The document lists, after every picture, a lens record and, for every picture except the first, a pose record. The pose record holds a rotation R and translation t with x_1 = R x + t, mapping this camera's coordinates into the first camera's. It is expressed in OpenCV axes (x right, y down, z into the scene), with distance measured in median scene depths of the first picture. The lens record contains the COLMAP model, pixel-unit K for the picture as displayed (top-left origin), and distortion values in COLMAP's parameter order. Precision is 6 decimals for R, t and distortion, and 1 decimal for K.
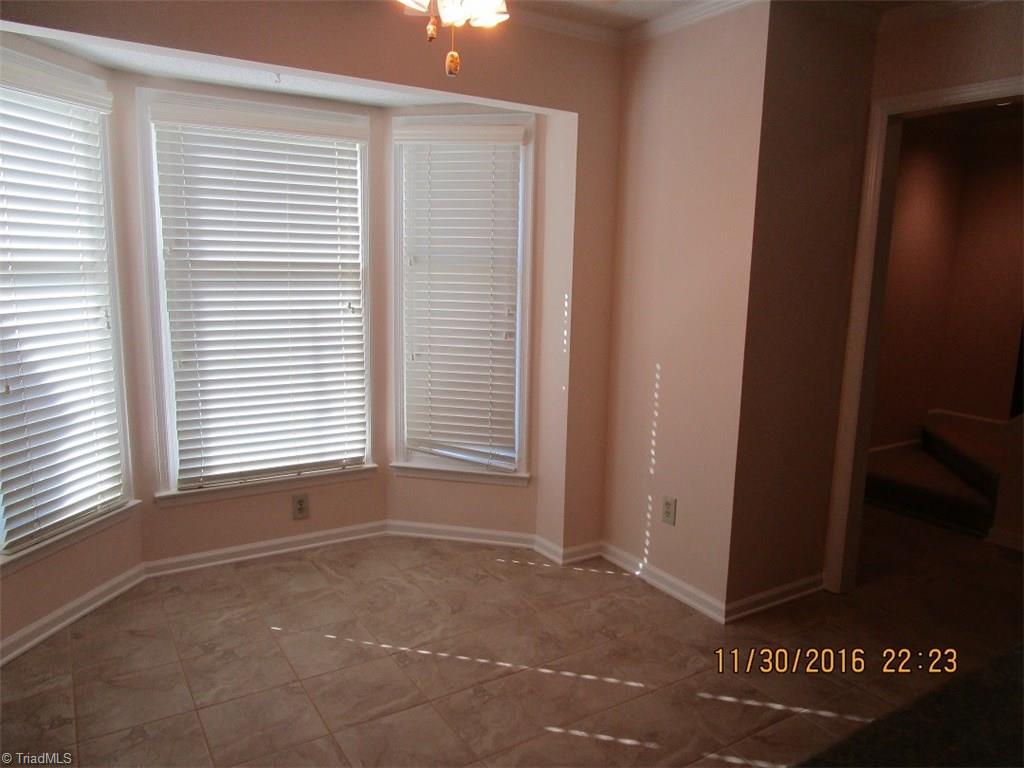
lens RADIAL K [[735.8, 0, 513.5], [0, 735.8, 389.8], [0, 0, 1]] dist [-0.021661, 0.017474]
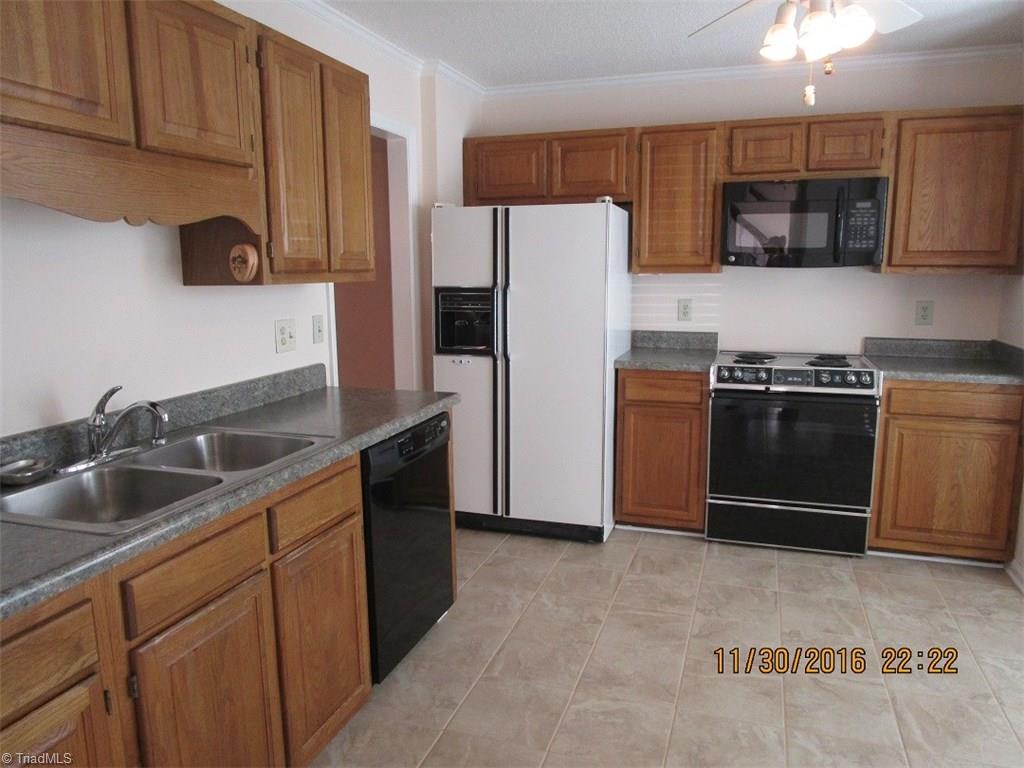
lens RADIAL K [[735.8, 0, 515.9], [0, 735.8, 385.2], [0, 0, 1]] dist [-0.021661, 0.017474]
pose [[-0.772611, 0.092053, -0.628170, 0.576392], [-0.118498, 0.951137, 0.285126, -0.148309], [0.623723, 0.294728, -0.723951, 0.902585]]
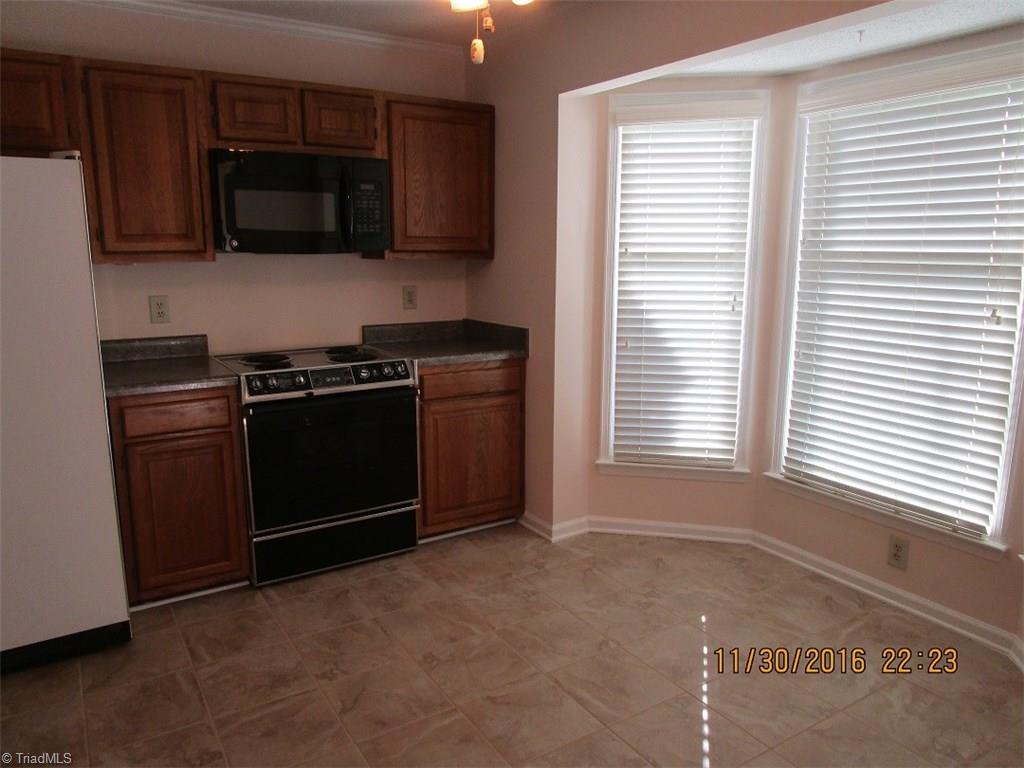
lens RADIAL K [[735.8, 0, 508.8], [0, 735.8, 383.6], [0, 0, 1]] dist [-0.021661, 0.017474]
pose [[-0.000275, 0.167135, -0.985934, 0.532369], [-0.173911, 0.970902, 0.164635, -0.090945], [0.984761, 0.171511, 0.028799, 0.575764]]
